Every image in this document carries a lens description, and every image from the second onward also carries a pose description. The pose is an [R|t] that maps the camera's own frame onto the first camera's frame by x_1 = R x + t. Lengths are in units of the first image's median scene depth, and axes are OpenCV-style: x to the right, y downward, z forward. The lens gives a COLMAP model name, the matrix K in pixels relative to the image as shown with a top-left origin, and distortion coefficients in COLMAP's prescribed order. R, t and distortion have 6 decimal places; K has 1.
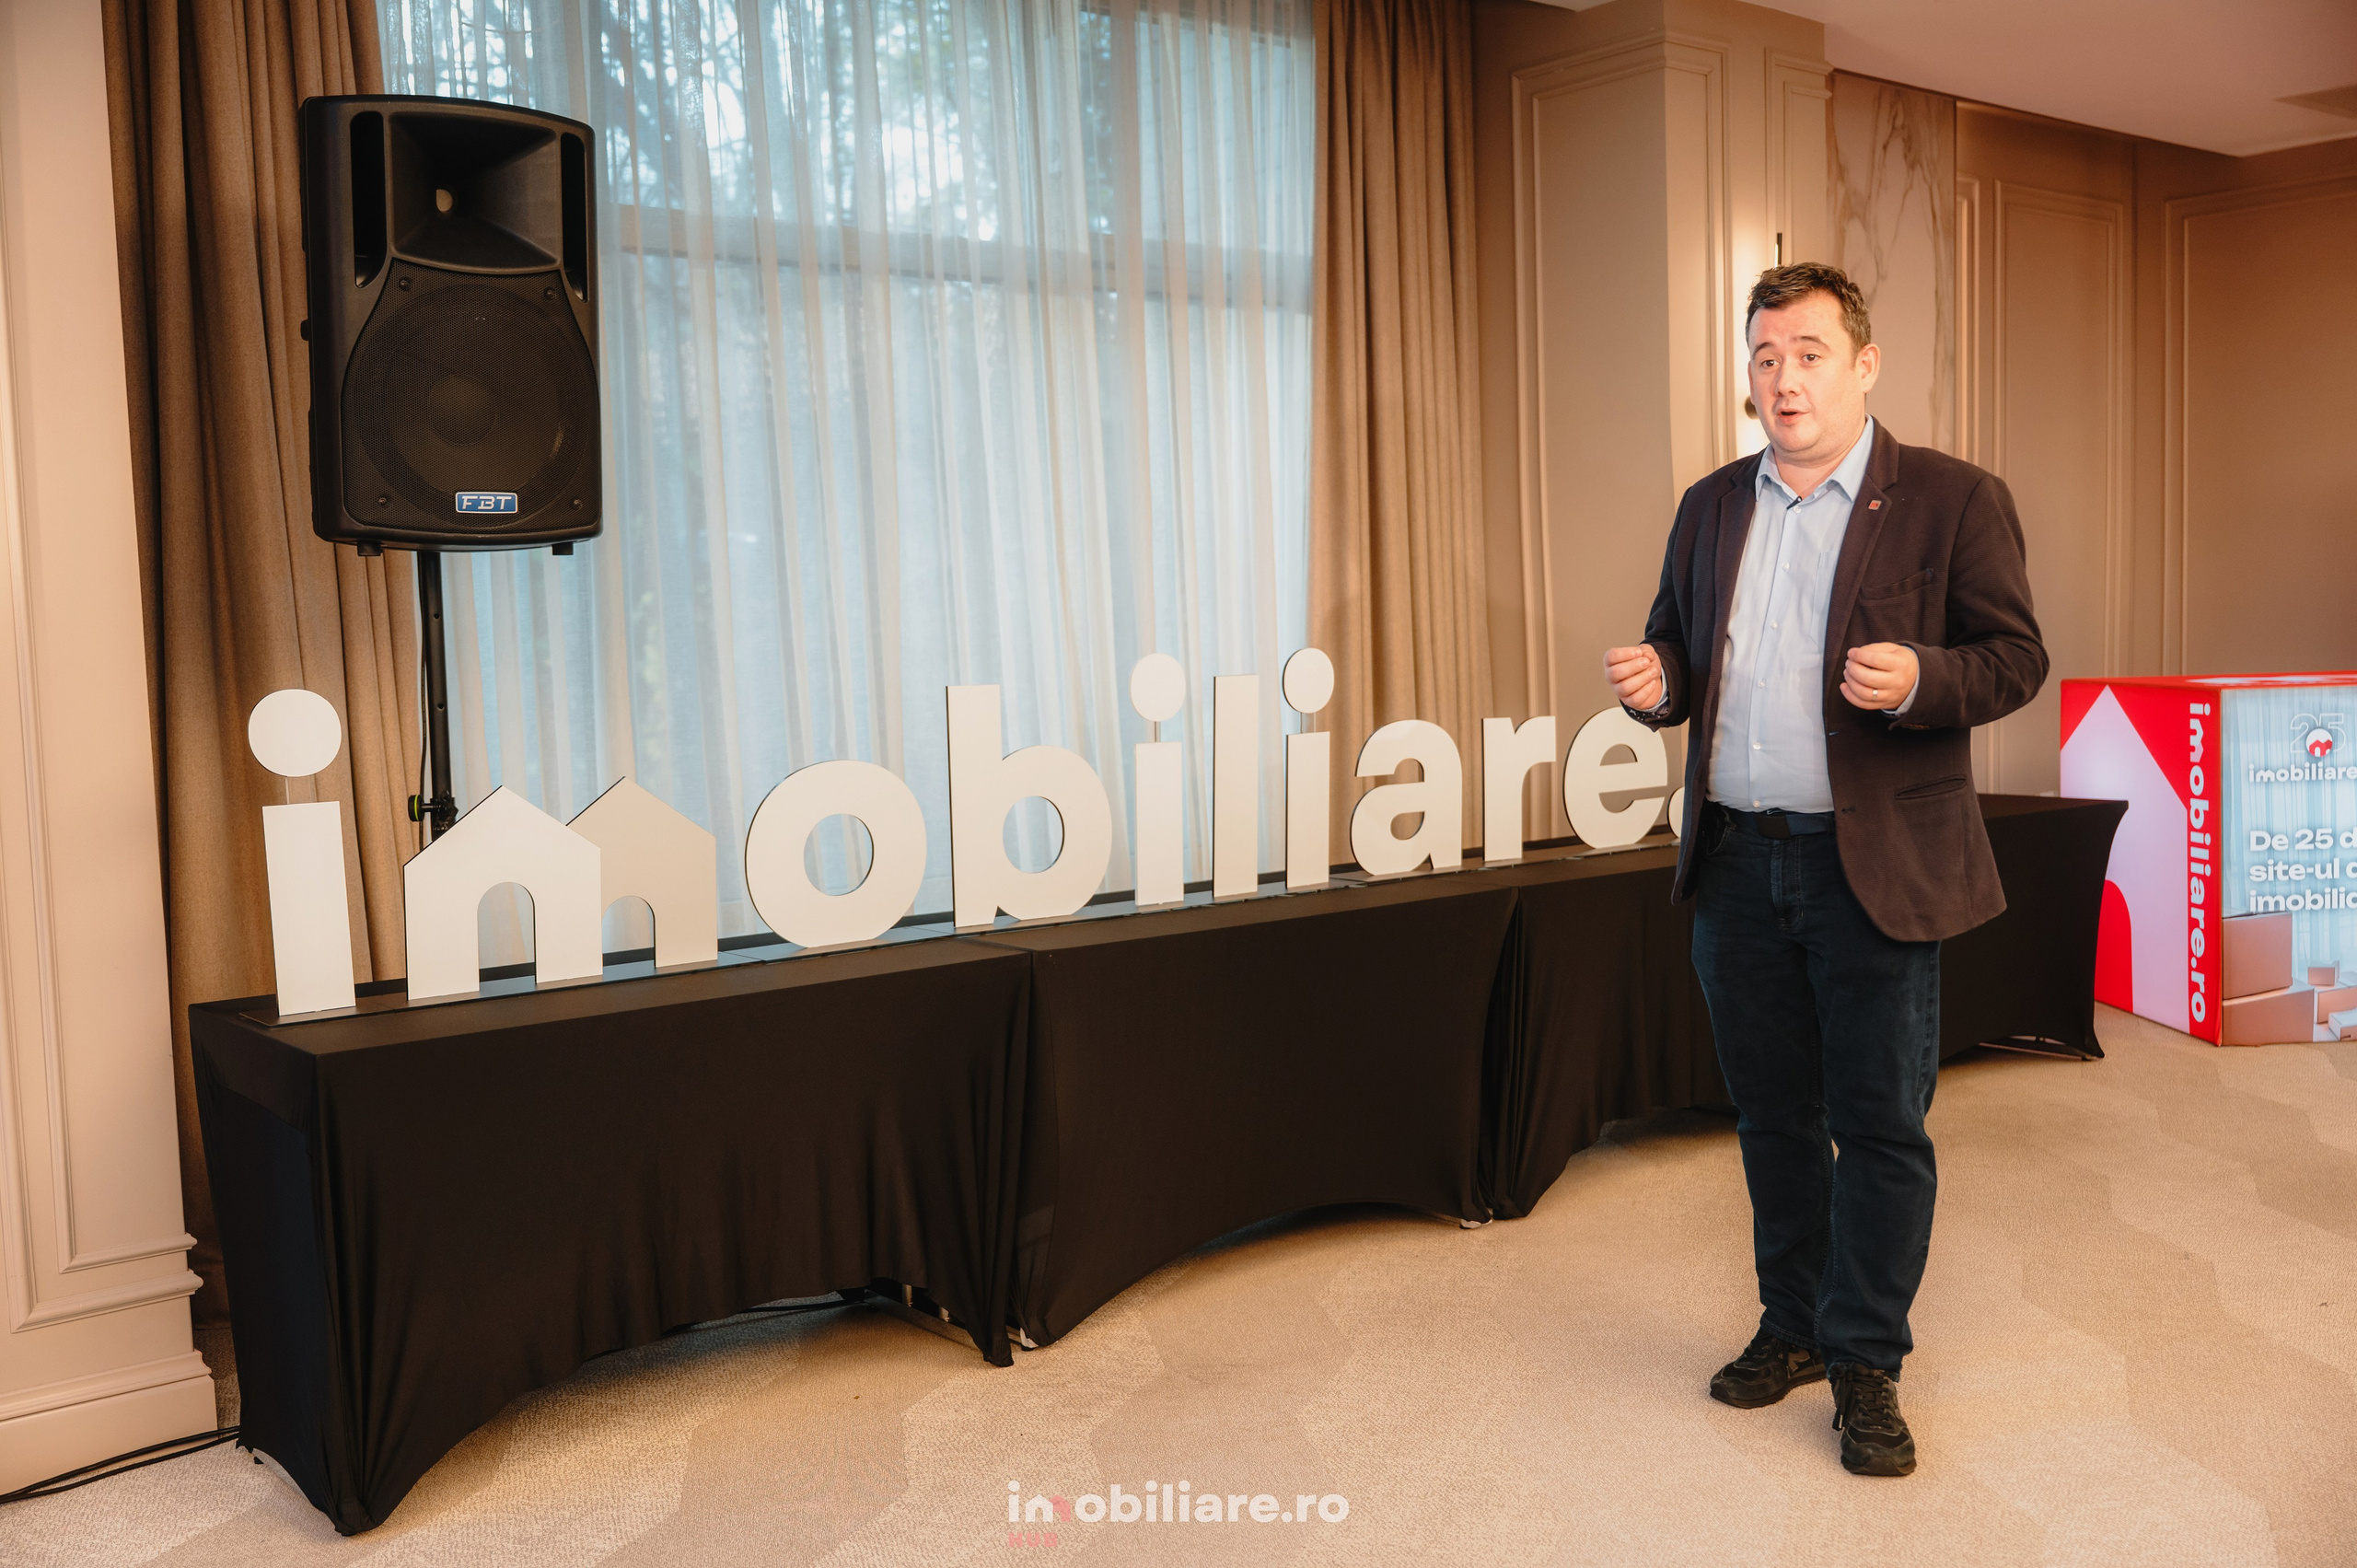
lens RADIAL K [[2278.8, 0, 1175.7], [0, 2278.8, 793.1], [0, 0, 1]] dist [0.004233, 0.001132]
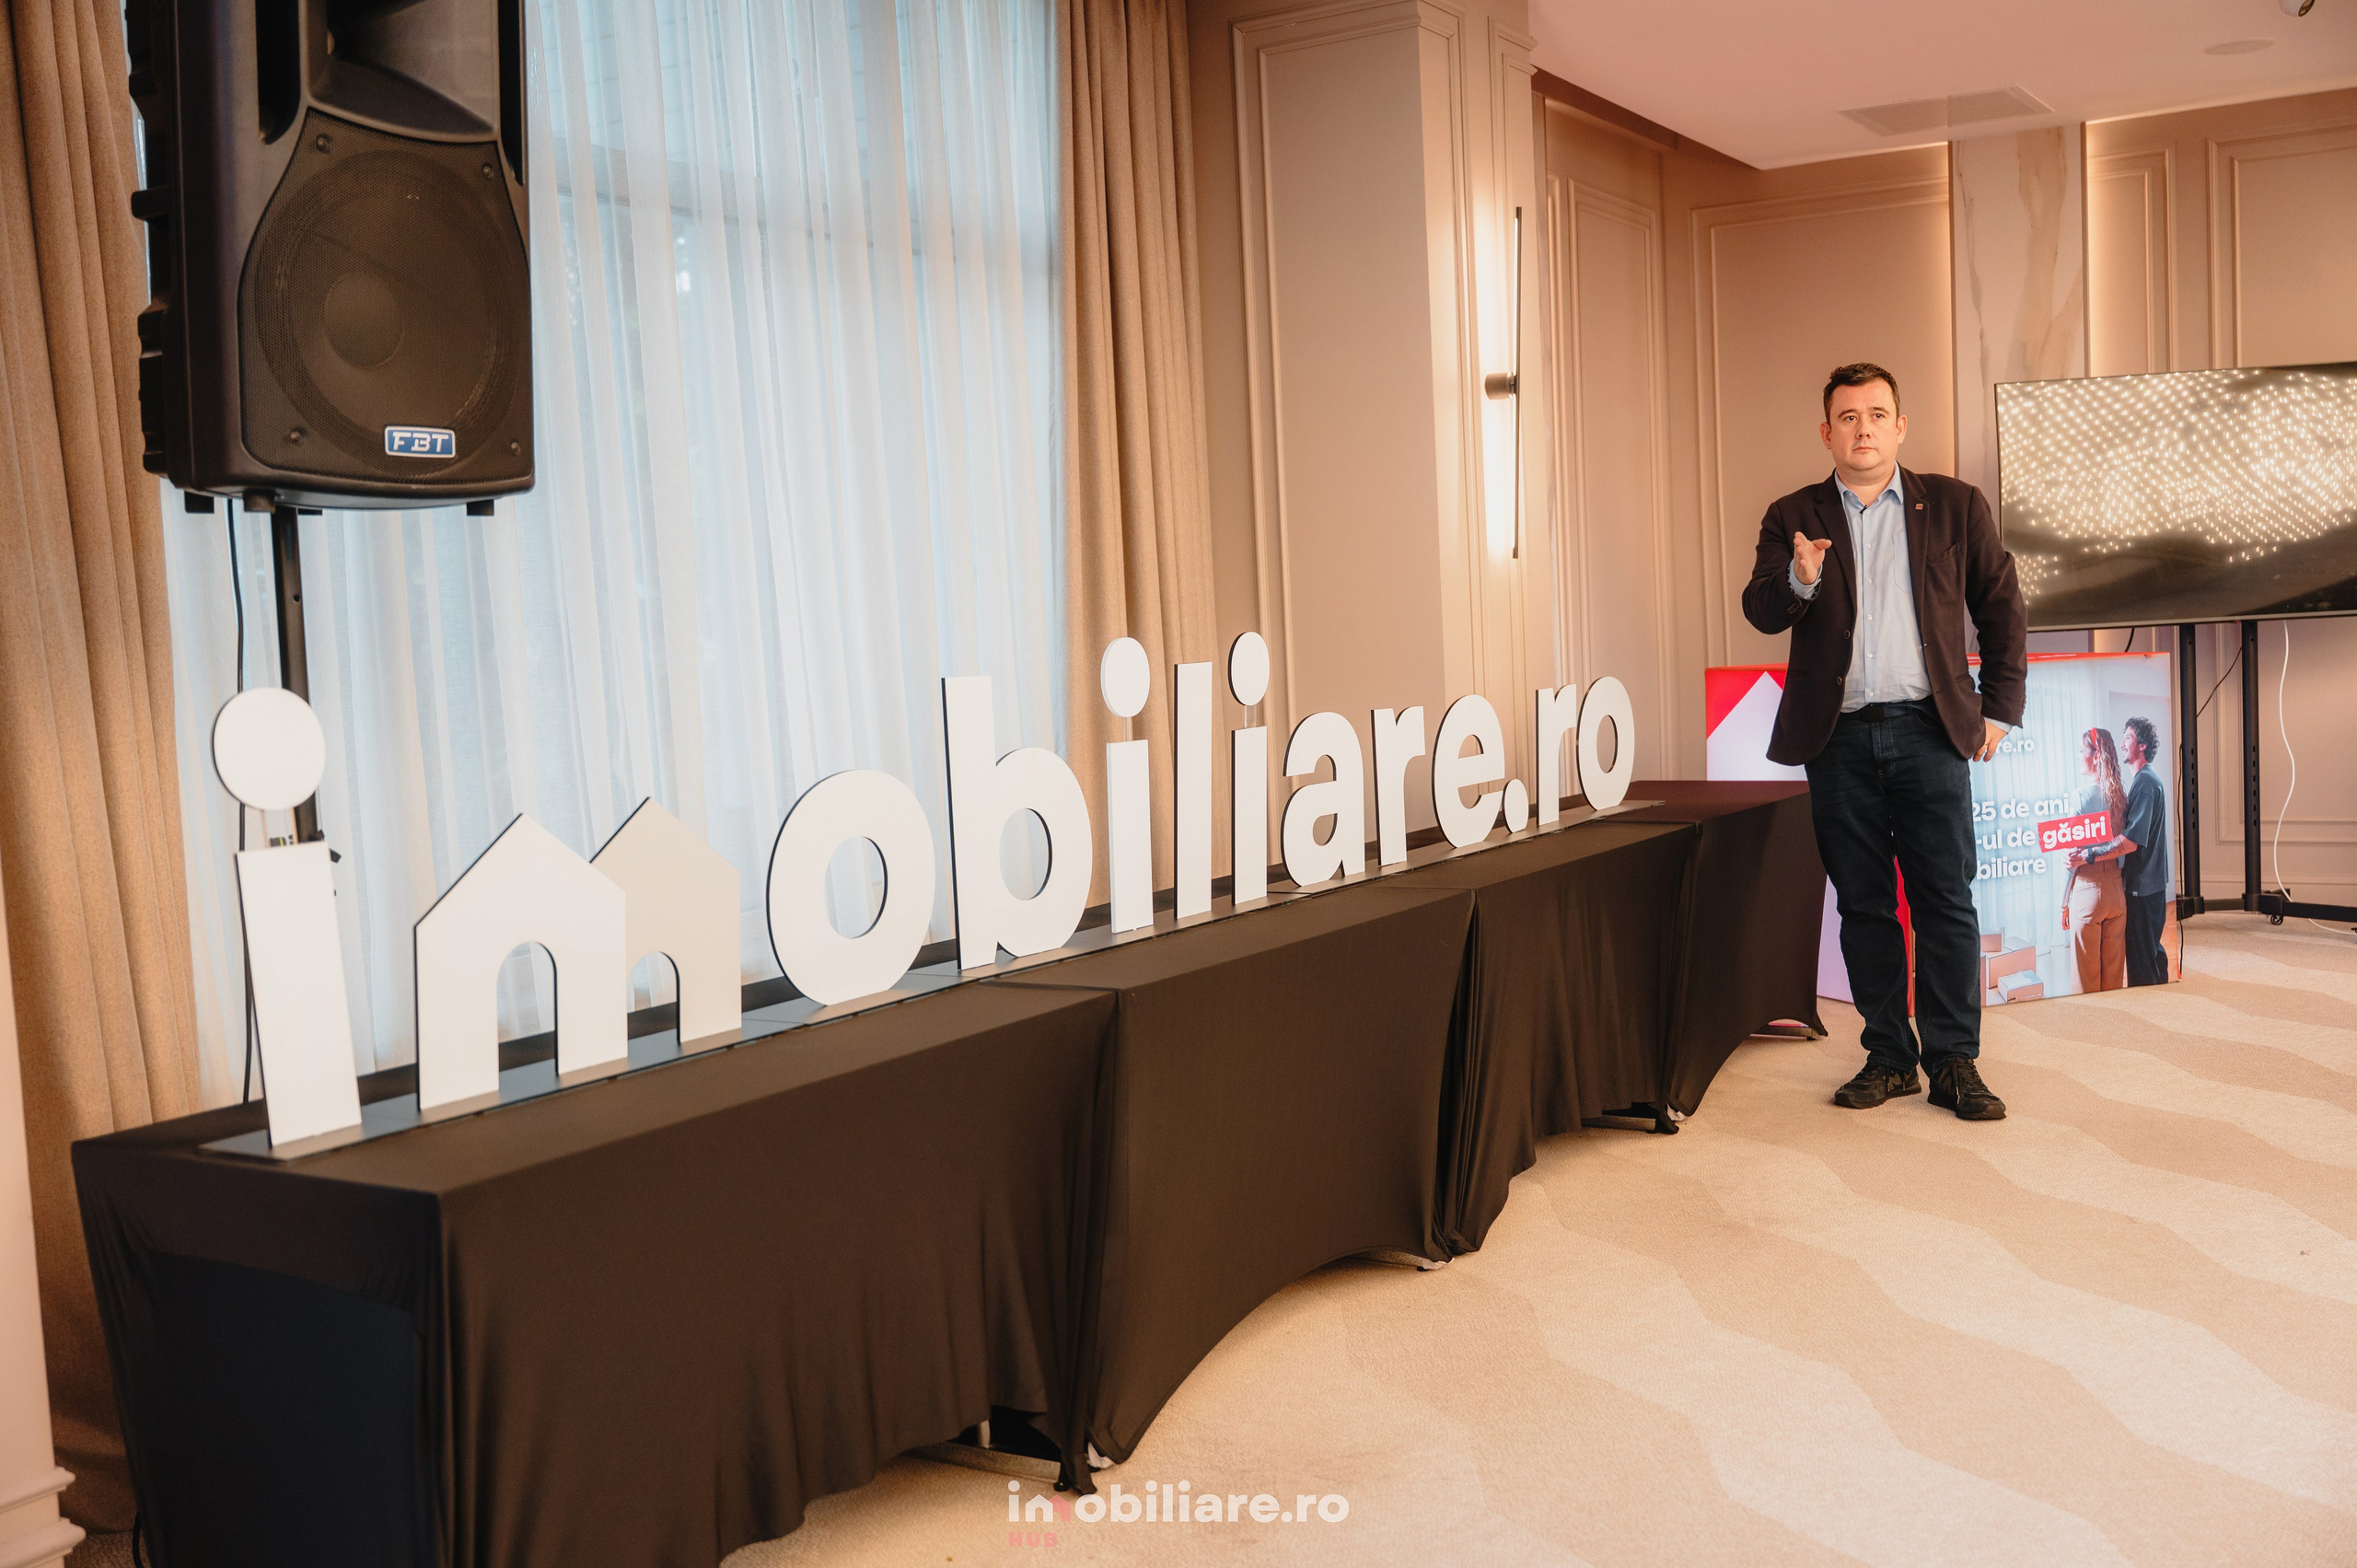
lens RADIAL K [[2320.7, 0, 1178.5], [0, 2320.7, 784.0], [0, 0, 1]] dist [0.000634, 0.014203]
pose [[0.943461, -0.038144, 0.329281, -0.292870], [0.044371, 0.998950, -0.011414, 0.004899], [-0.328500, 0.025379, 0.944163, 0.177280]]
